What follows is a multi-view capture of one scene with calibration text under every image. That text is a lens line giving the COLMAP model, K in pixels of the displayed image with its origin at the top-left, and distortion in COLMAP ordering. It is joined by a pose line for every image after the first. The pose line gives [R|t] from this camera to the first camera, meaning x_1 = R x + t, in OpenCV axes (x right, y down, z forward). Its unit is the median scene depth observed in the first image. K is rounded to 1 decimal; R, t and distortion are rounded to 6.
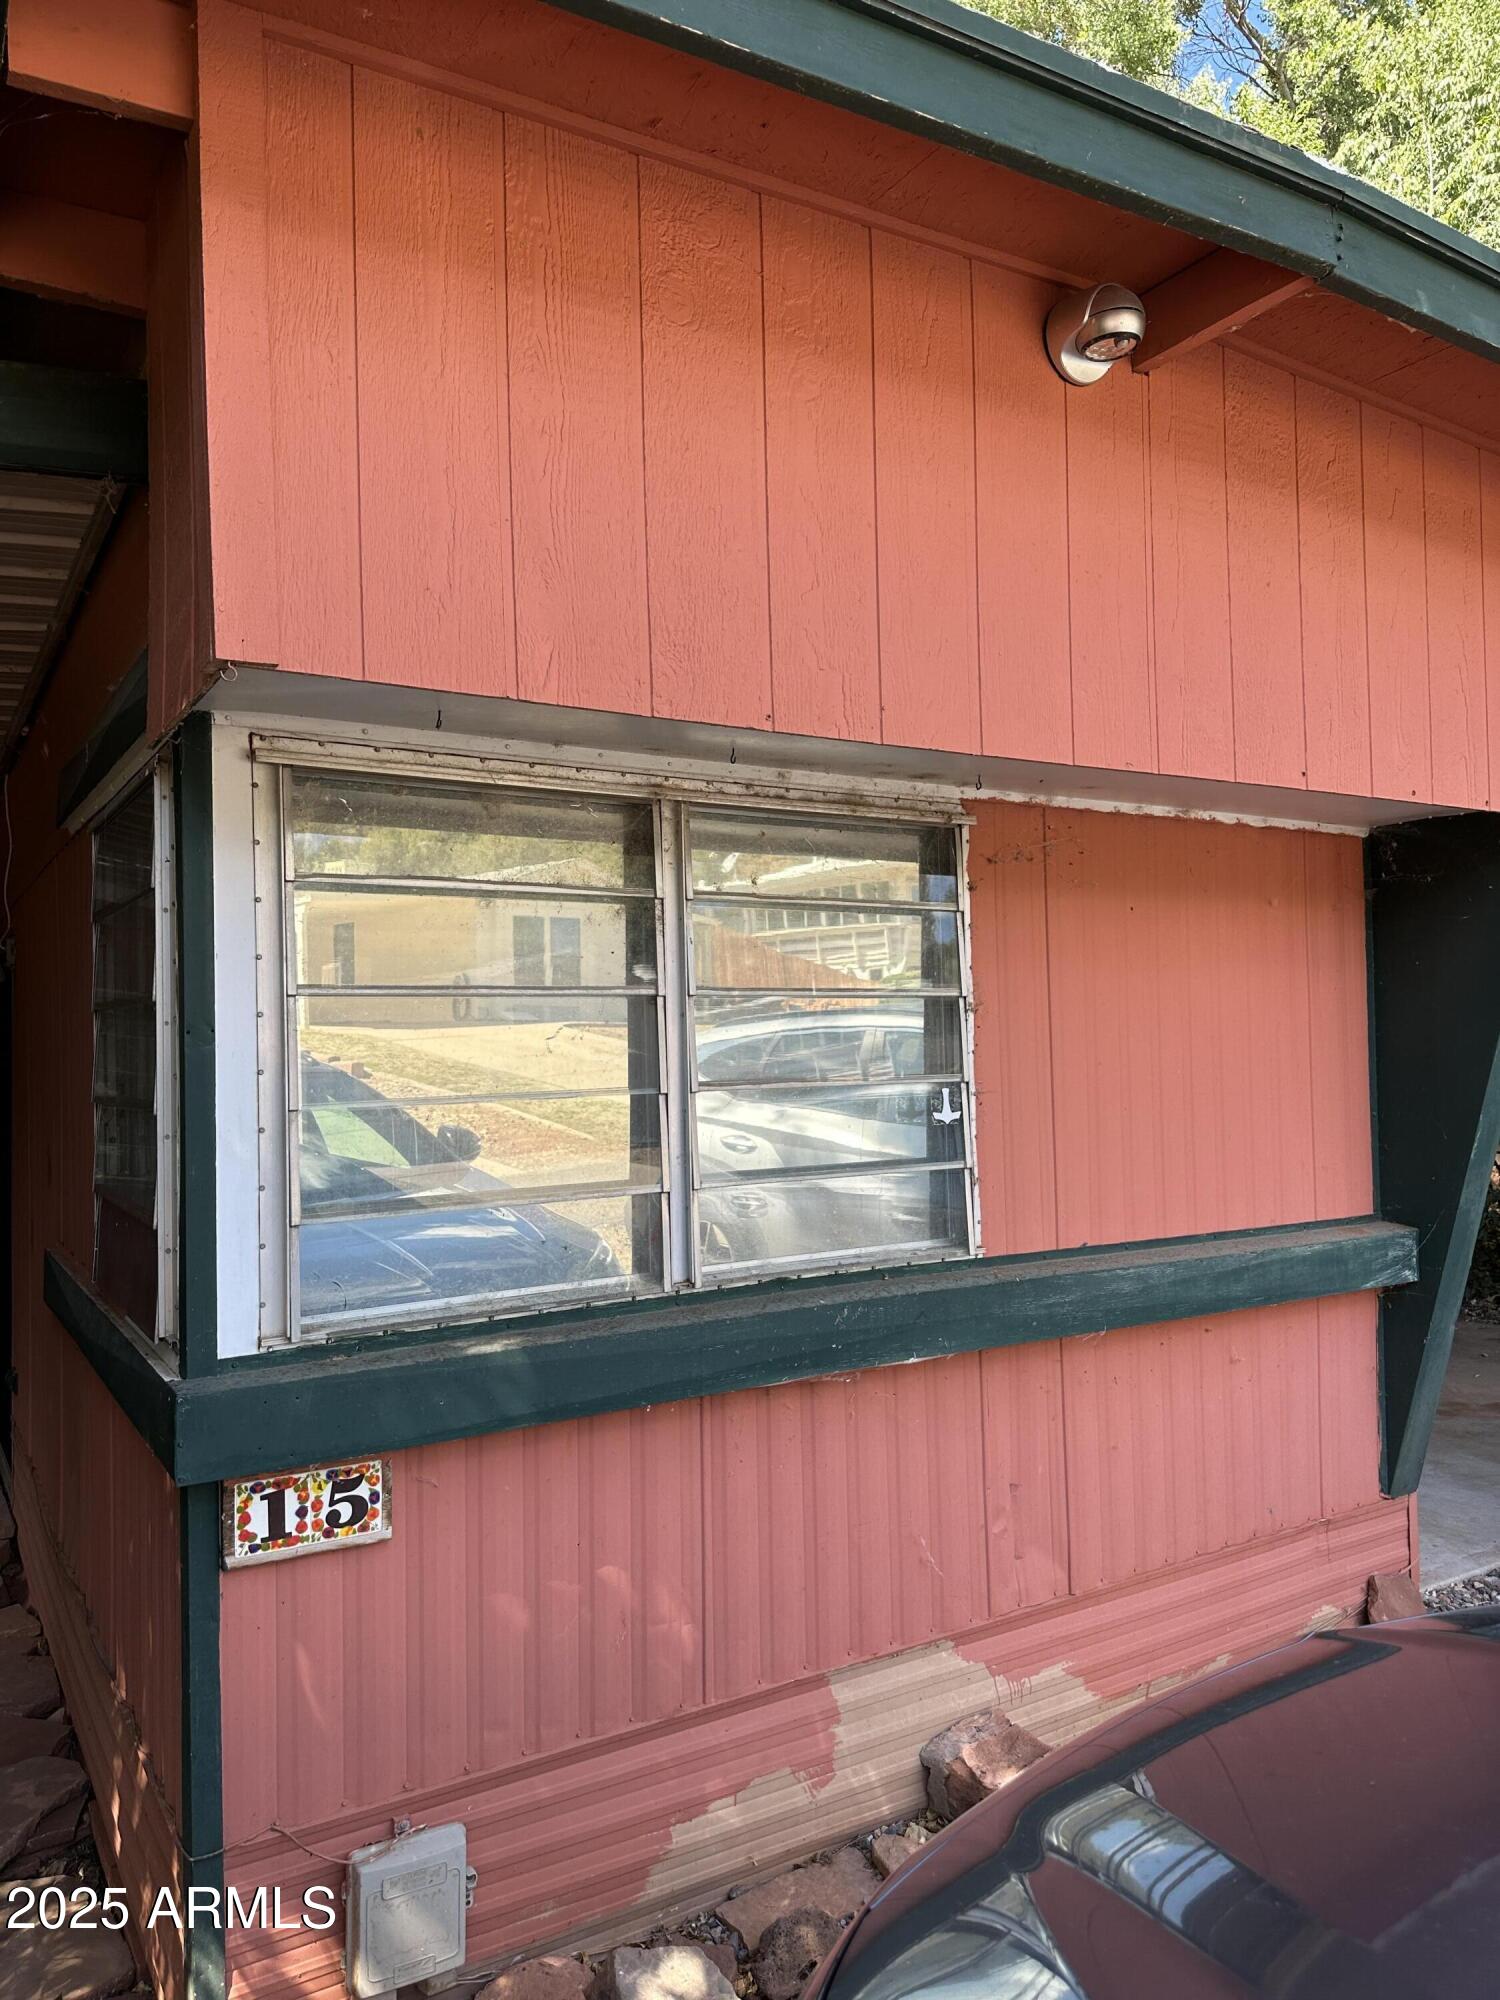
lens RADIAL K [[1406.2, 0, 750.5], [0, 1406.2, 1000.5], [0, 0, 1]] dist [0.057123, -0.012223]
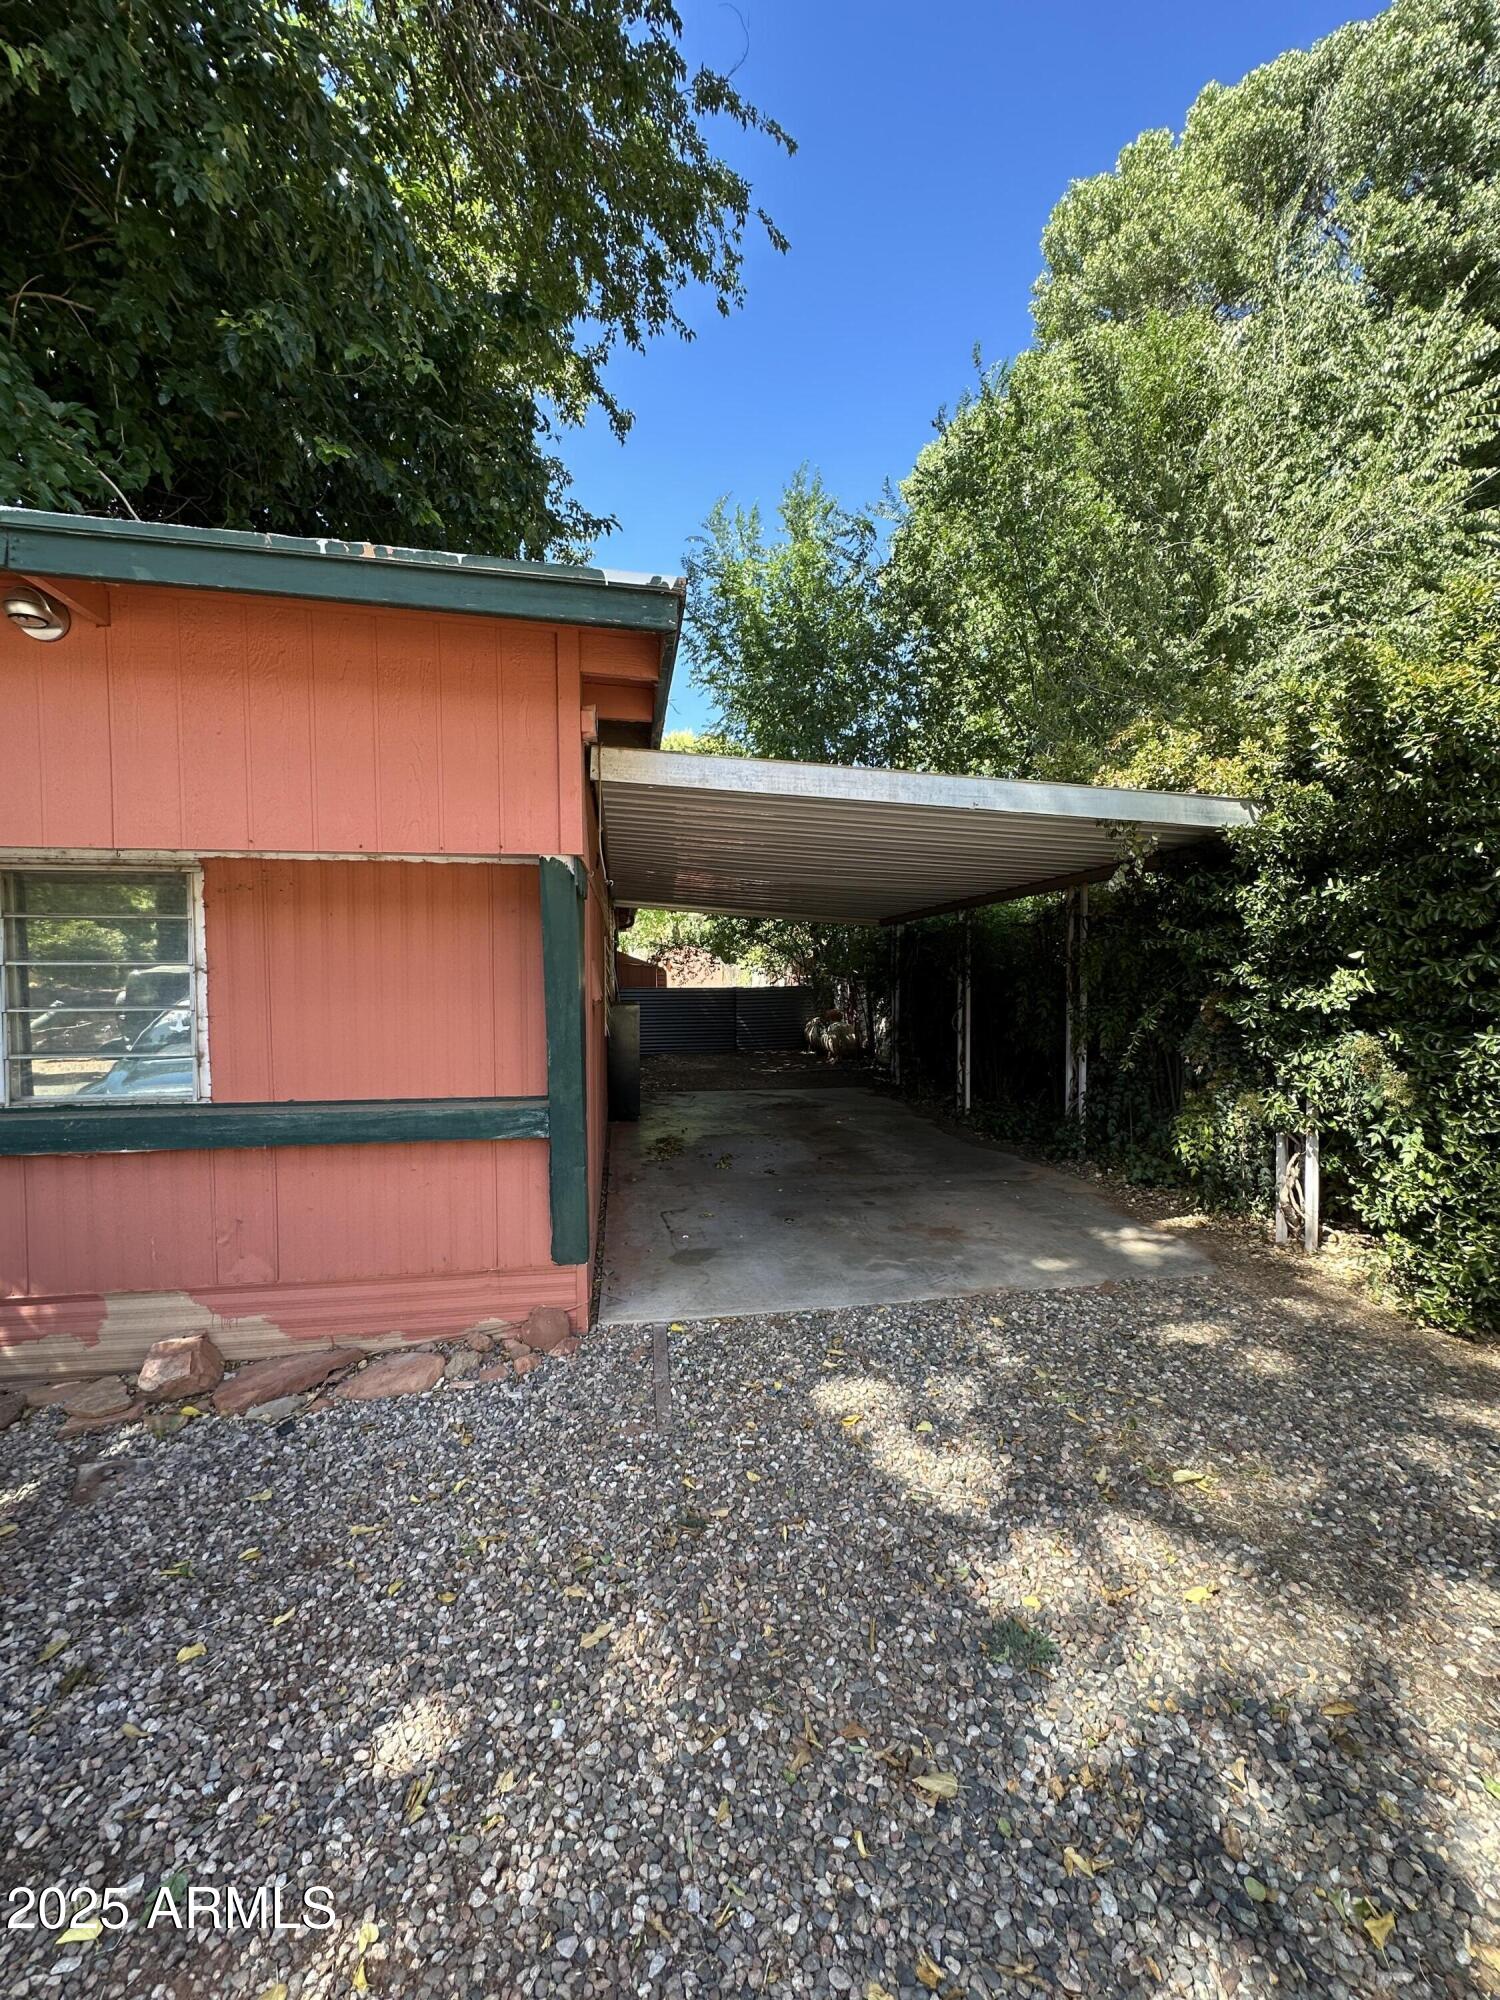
lens RADIAL K [[800.5, 0, 750.9], [0, 800.5, 1004.5], [0, 0, 1]] dist [-0.005398, 0.000673]
pose [[0.922583, 0.025064, -0.384983, 1.250280], [-0.000181, 0.997915, 0.064535, -0.019385], [0.385798, -0.059469, 0.920665, 0.300881]]
